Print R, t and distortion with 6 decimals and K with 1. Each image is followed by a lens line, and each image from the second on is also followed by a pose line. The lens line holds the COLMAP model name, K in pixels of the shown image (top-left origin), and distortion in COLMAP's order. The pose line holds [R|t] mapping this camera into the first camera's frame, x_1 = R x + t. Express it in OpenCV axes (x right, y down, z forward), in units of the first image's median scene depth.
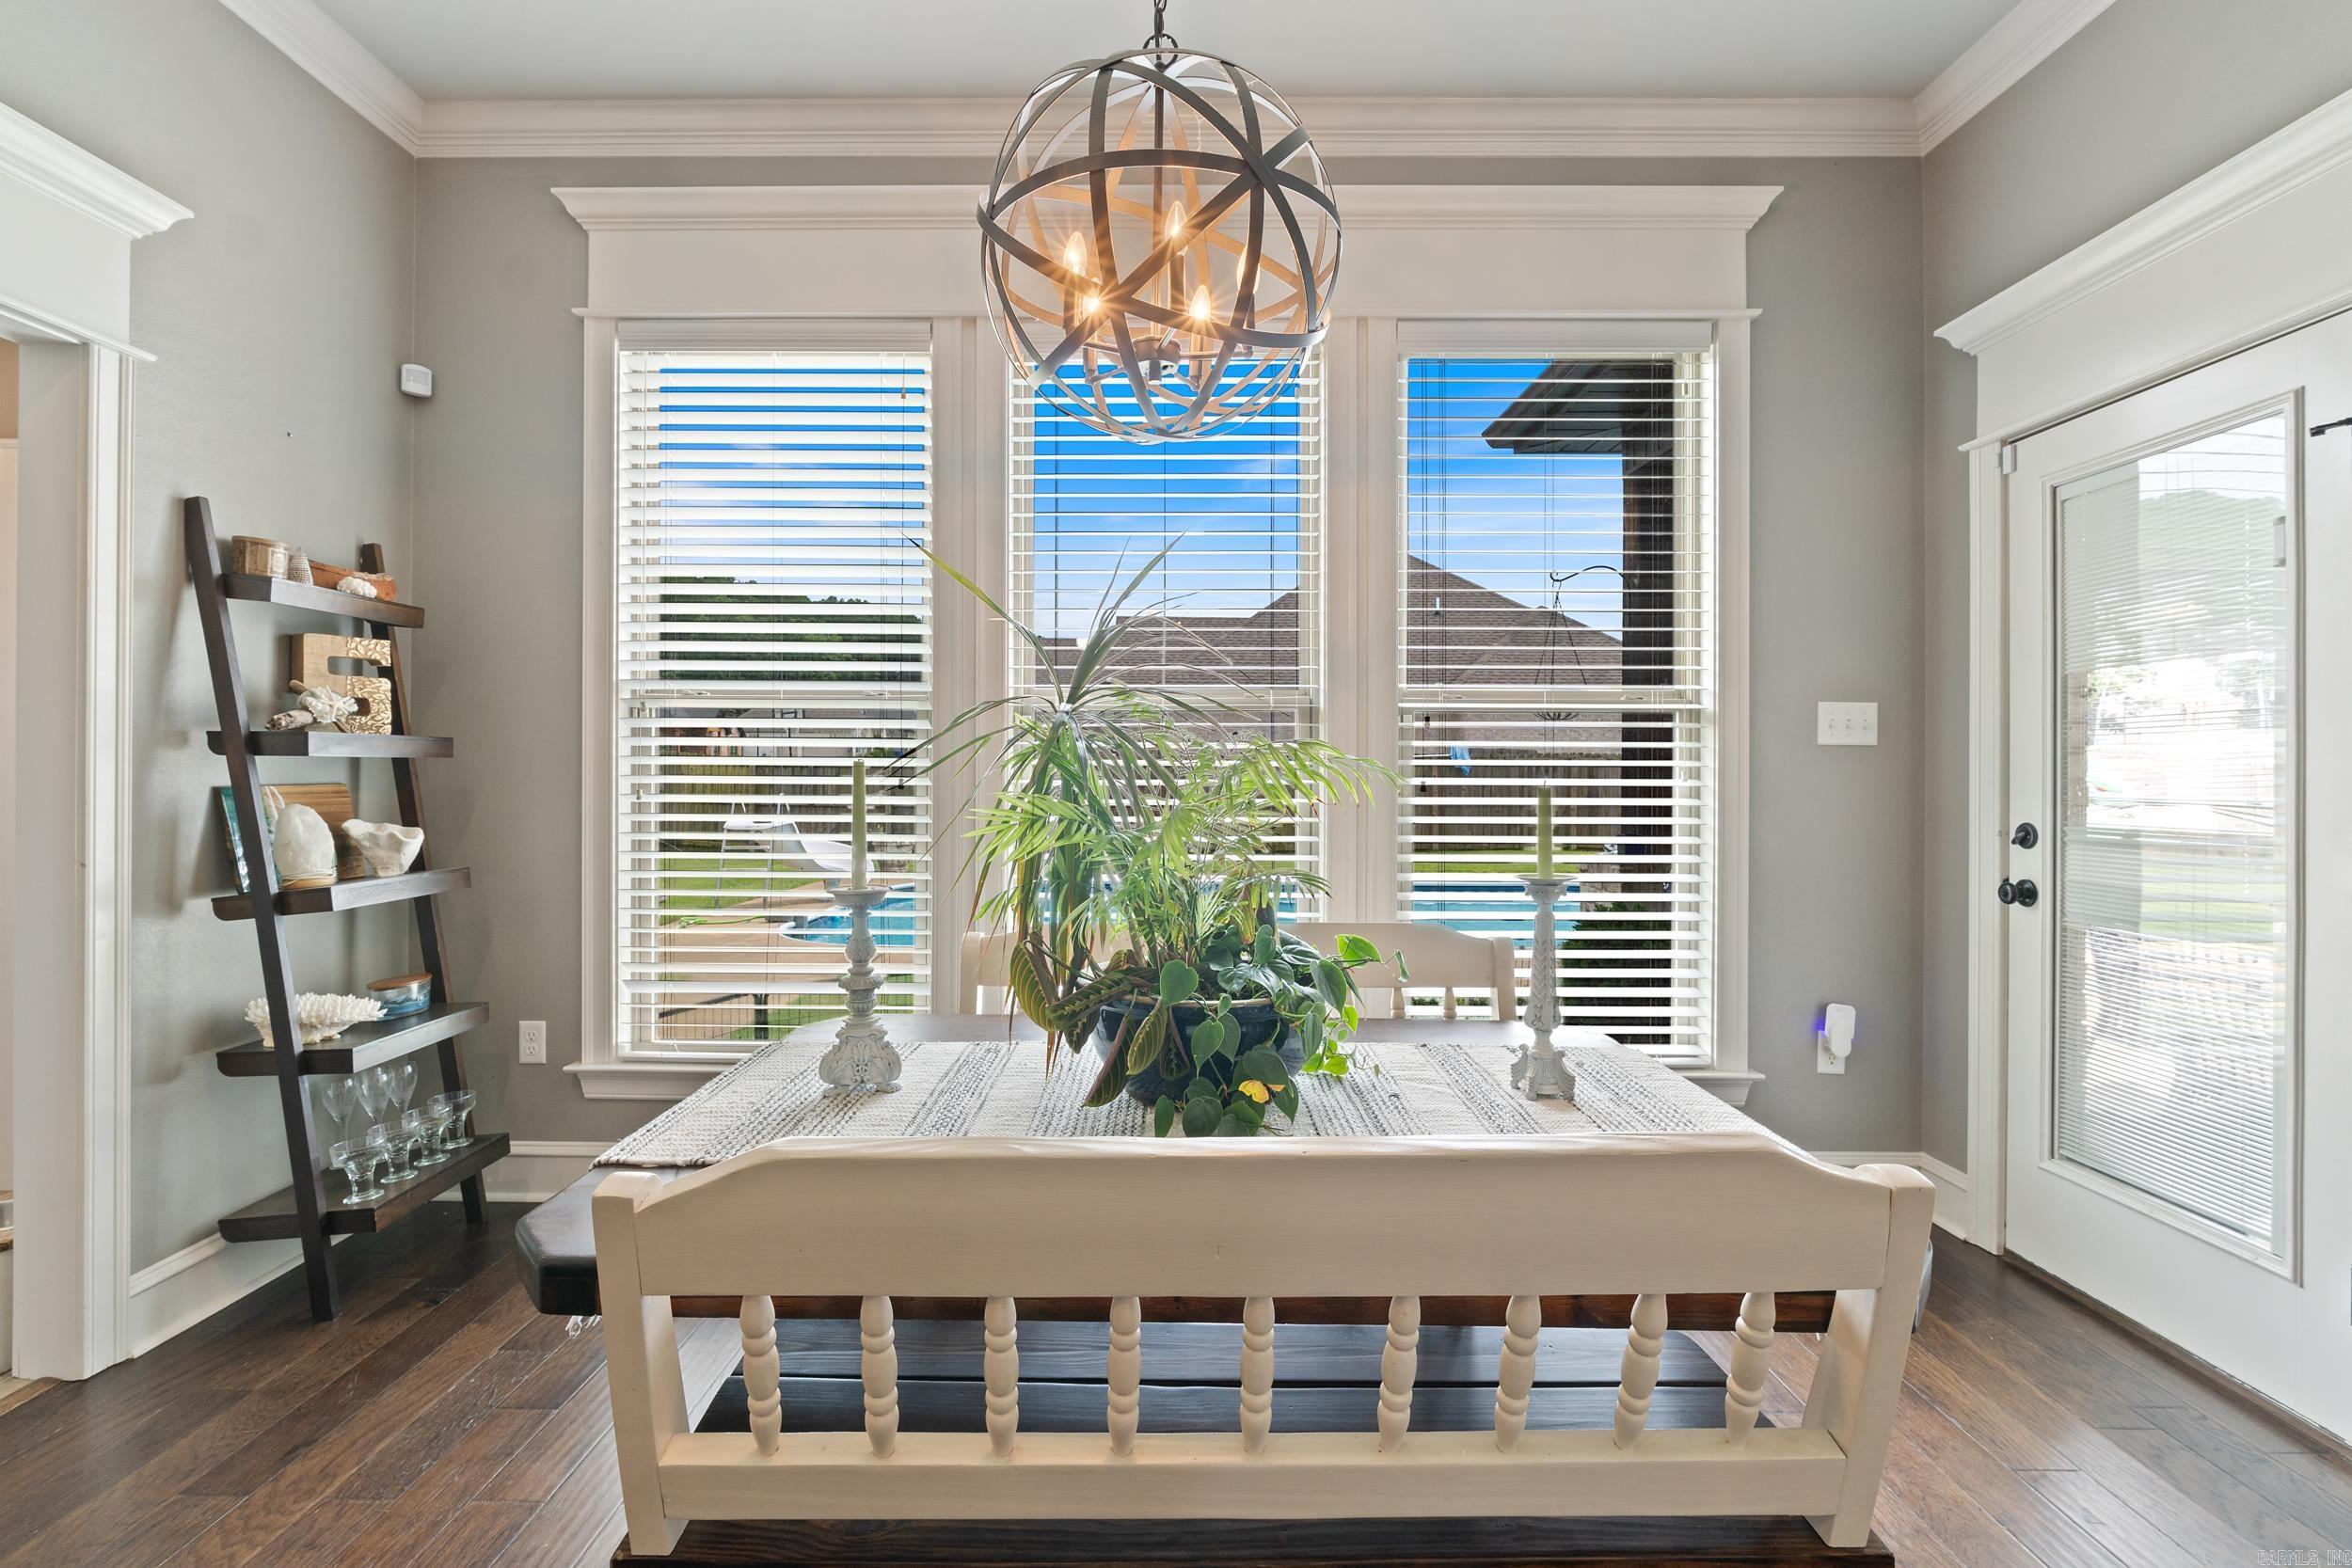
lens RADIAL K [[1069.3, 0, 1167.4], [0, 1069.3, 765.4], [0, 0, 1]] dist [-0.002384, -0.000419]
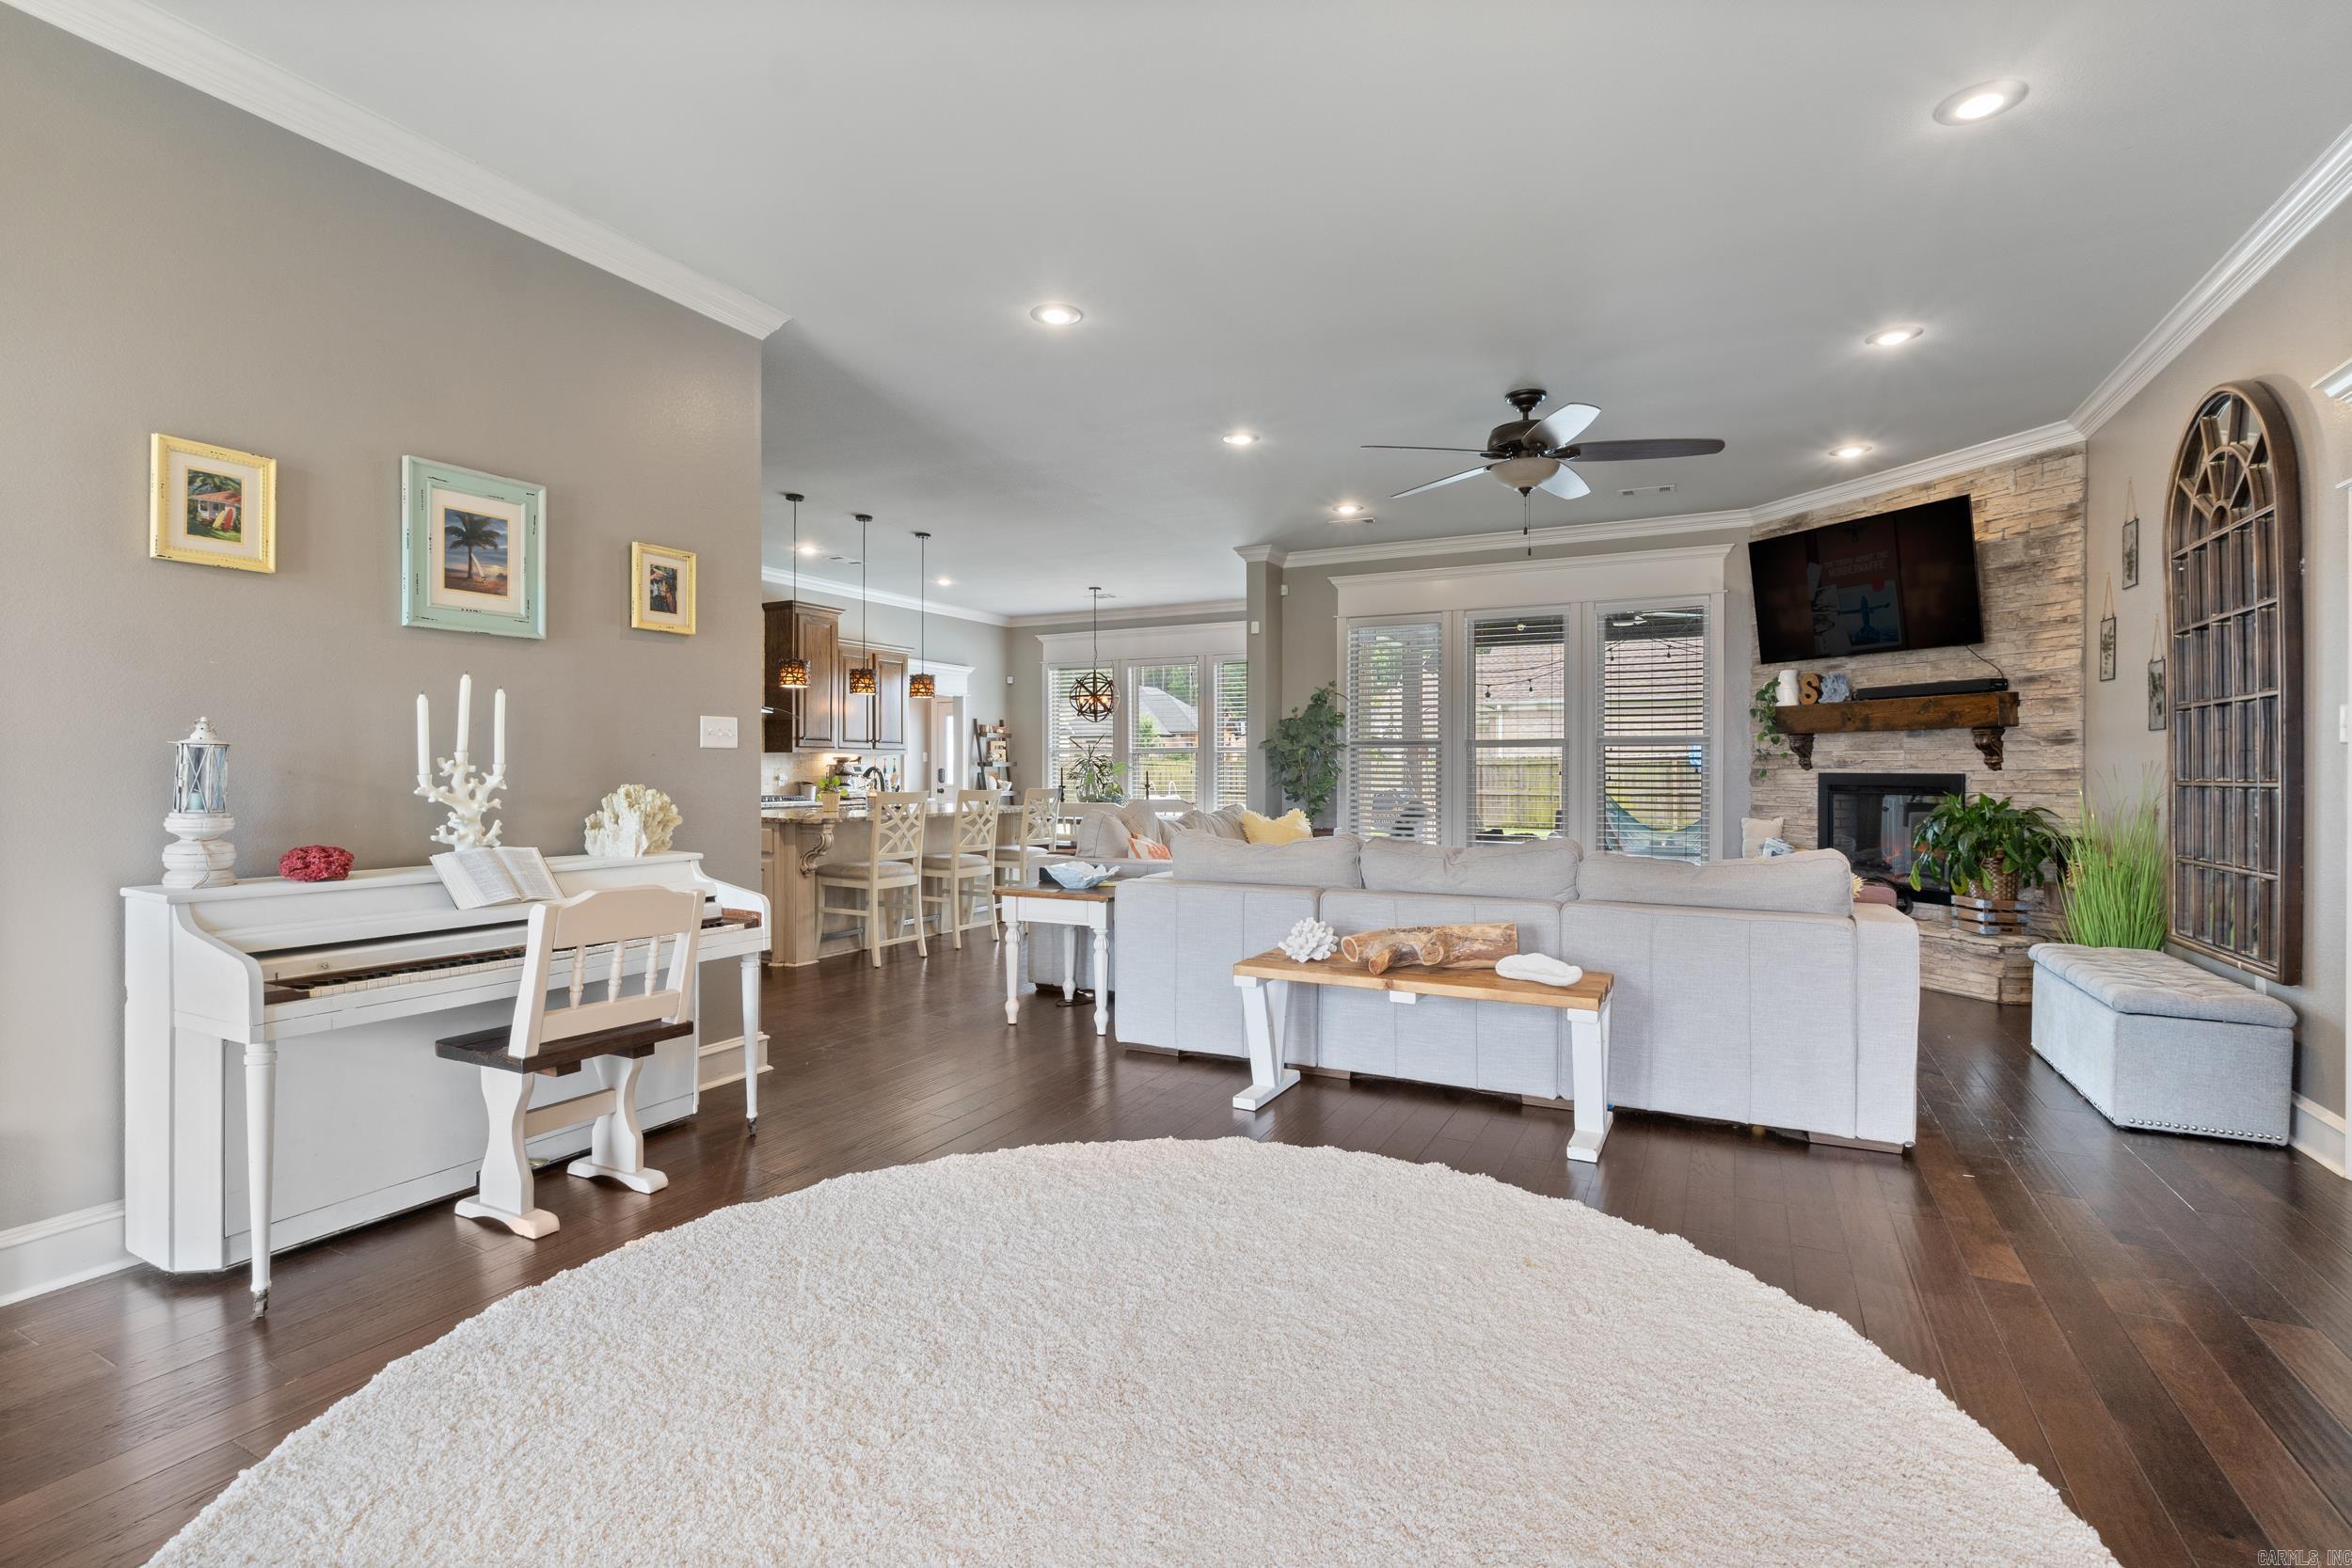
lens RADIAL K [[1069.3, 0, 1167.4], [0, 1069.3, 765.4], [0, 0, 1]] dist [-0.002384, -0.000419]
pose [[0.884308, -0.004077, -0.466887, 2.192132], [0.002814, 0.999990, -0.003401, 0.005845], [0.466896, 0.001694, 0.884310, -2.956055]]
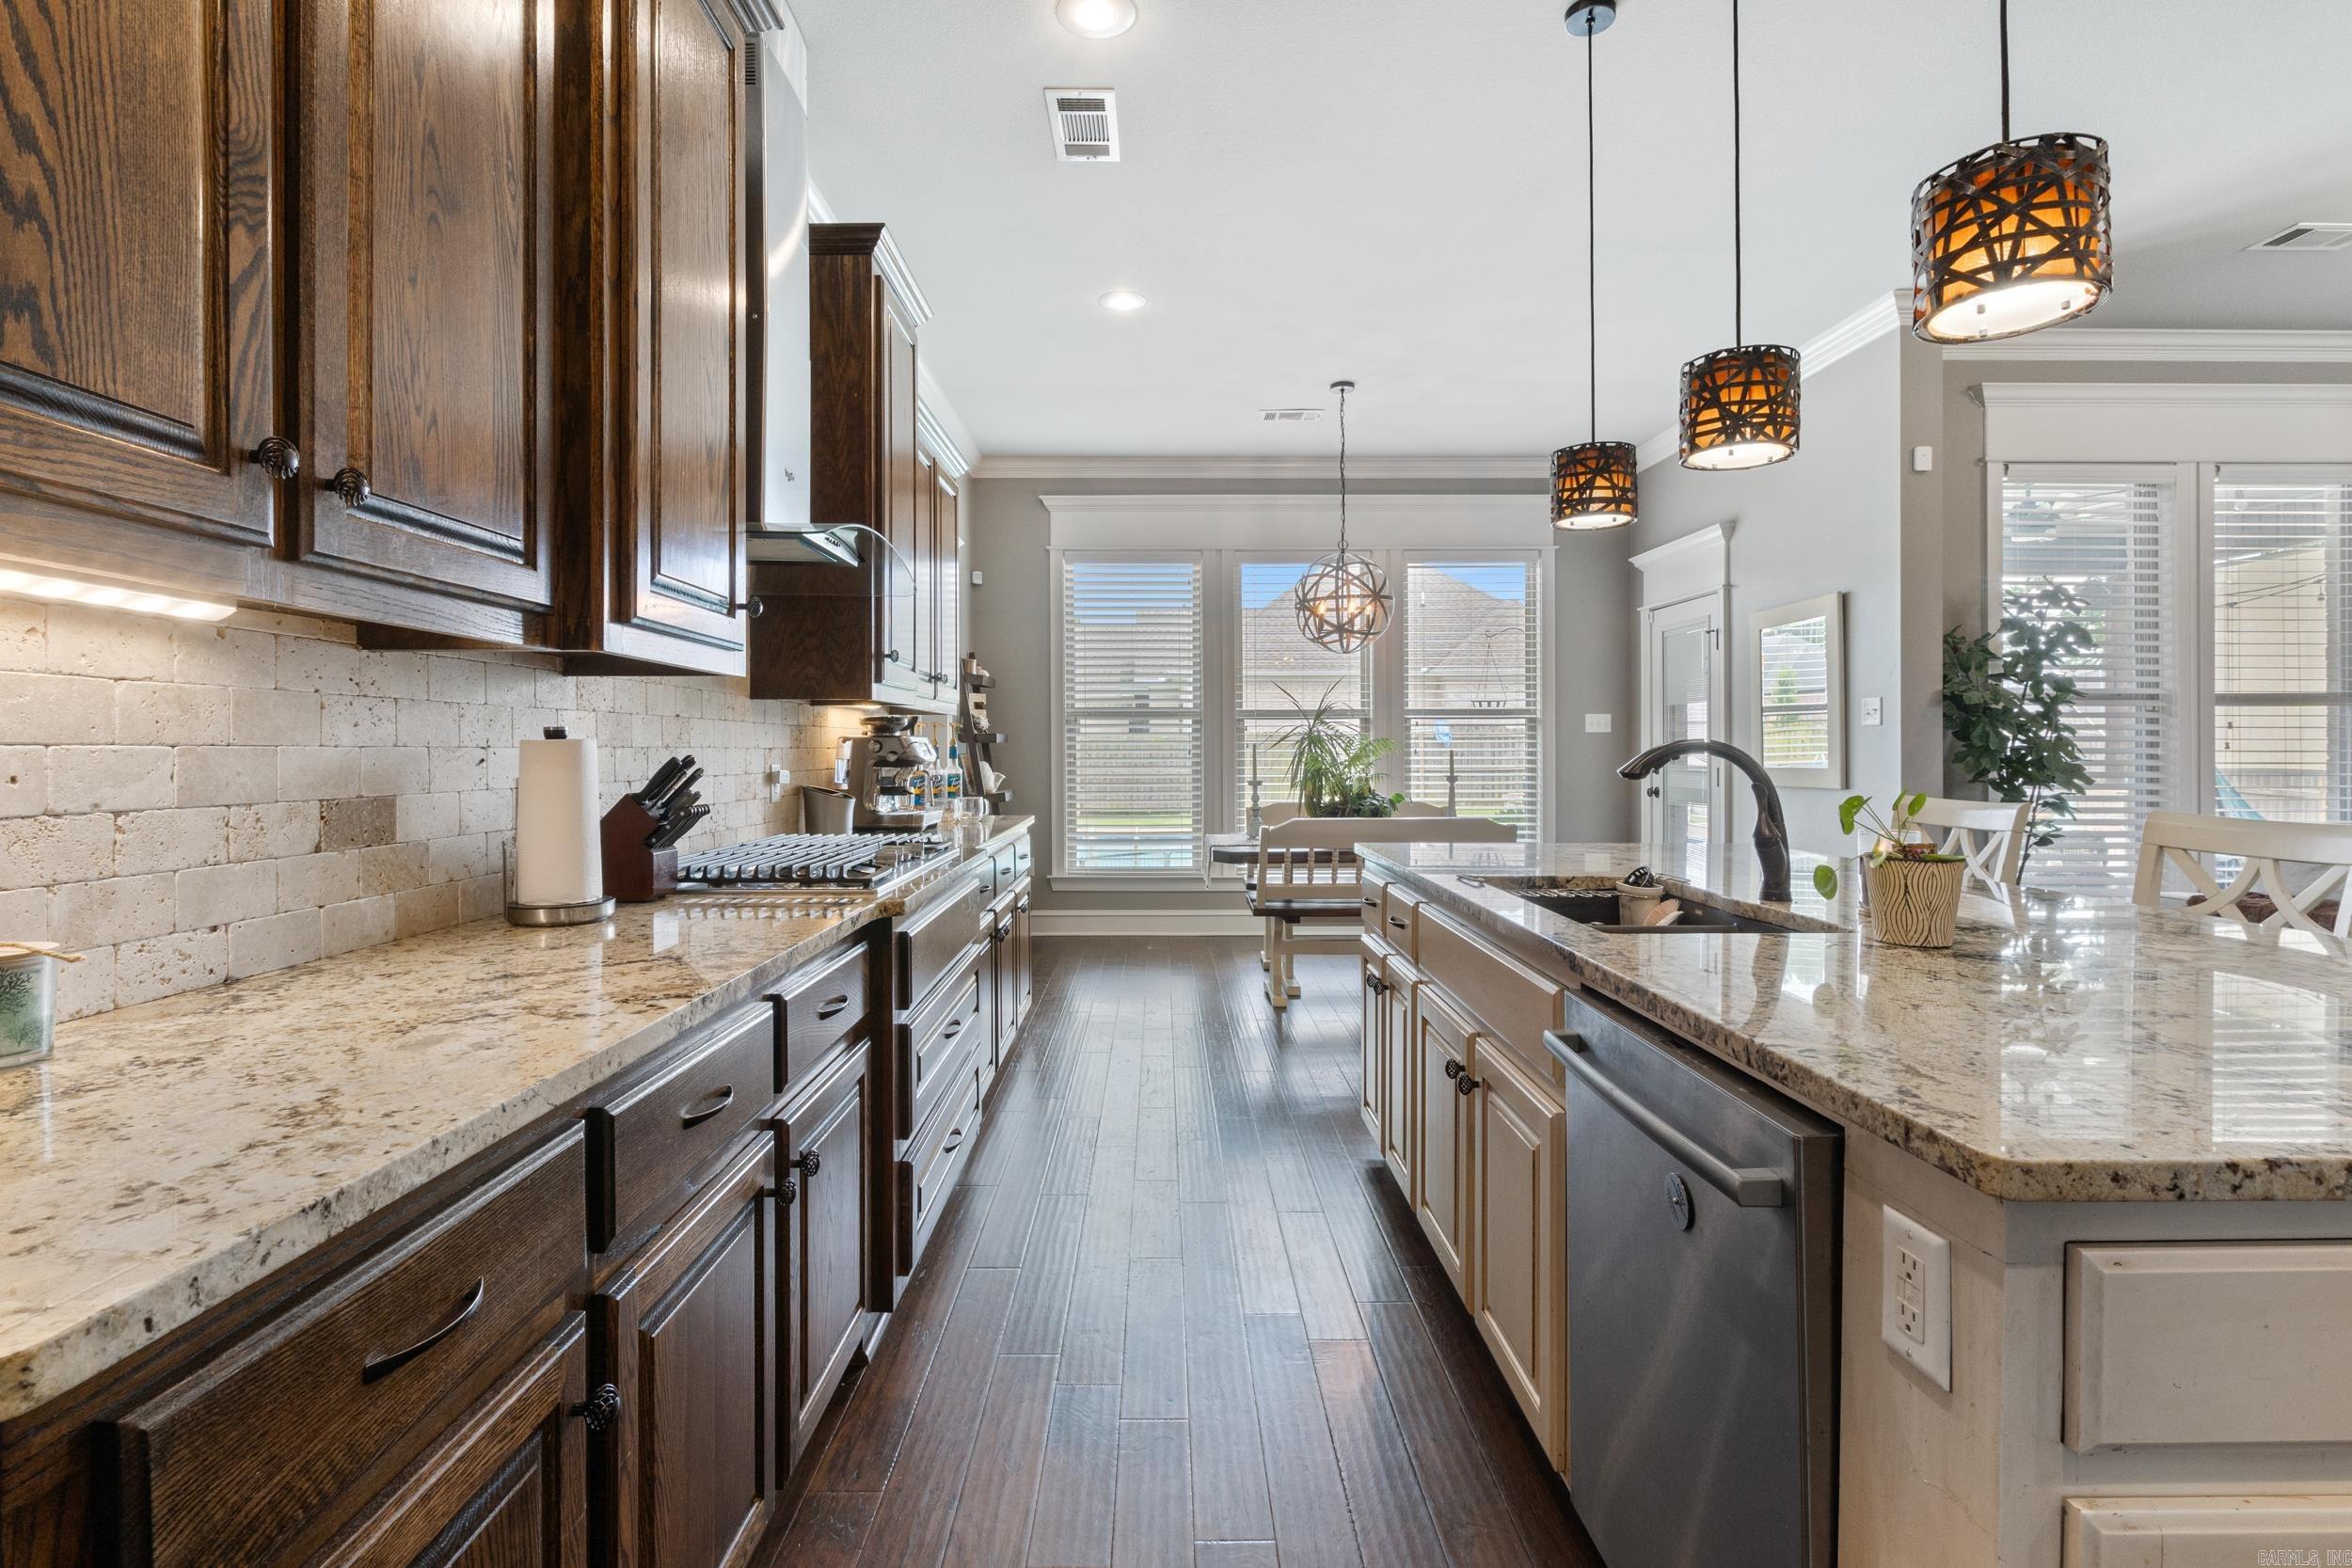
lens RADIAL K [[1069.3, 0, 1167.4], [0, 1069.3, 765.4], [0, 0, 1]] dist [-0.002384, -0.000419]
pose [[0.999948, -0.008074, 0.006197, -0.359312], [0.007942, 0.999748, 0.020992, -0.004218], [-0.006365, -0.020941, 0.999760, -1.497246]]
